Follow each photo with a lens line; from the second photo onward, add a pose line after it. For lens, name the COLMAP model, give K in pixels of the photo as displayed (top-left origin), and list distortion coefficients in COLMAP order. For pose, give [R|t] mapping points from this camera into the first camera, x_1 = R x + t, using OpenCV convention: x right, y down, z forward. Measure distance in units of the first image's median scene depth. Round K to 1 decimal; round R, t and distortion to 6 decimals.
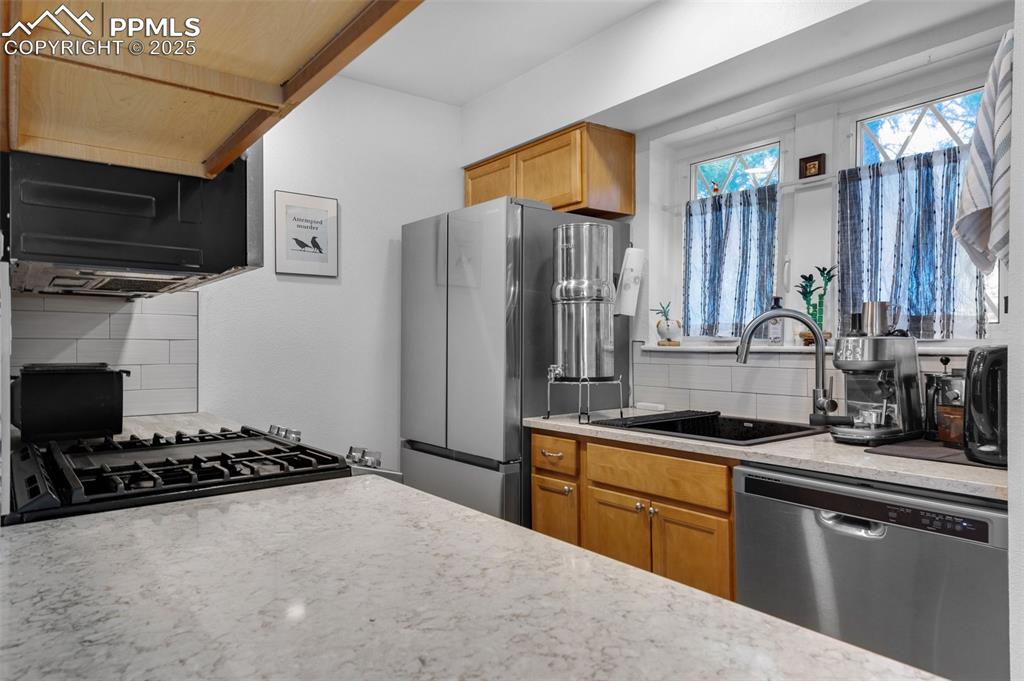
lens RADIAL K [[641.3, 0, 509.1], [0, 641.3, 347.8], [0, 0, 1]] dist [0.043196, -0.001052]
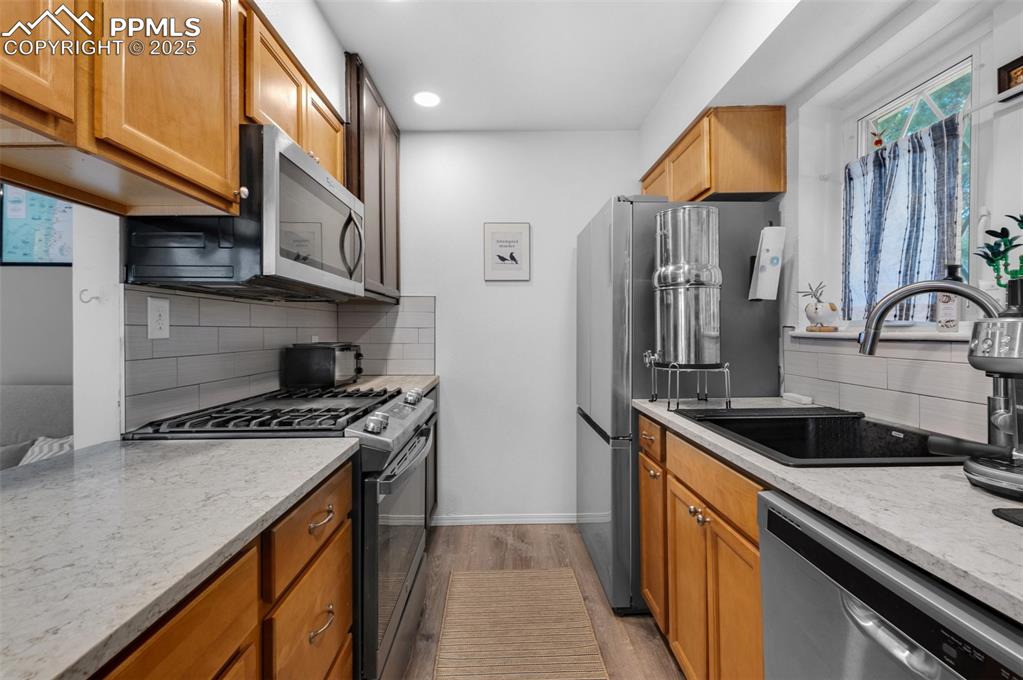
lens RADIAL K [[440.0, 0, 510.0], [0, 440.0, 330.1], [0, 0, 1]] dist [0.013410, -0.007786]
pose [[0.805004, -0.002603, -0.593263, 0.294419], [-0.000836, 0.999984, -0.005523, -0.001568], [0.593268, 0.004942, 0.804990, 0.286048]]
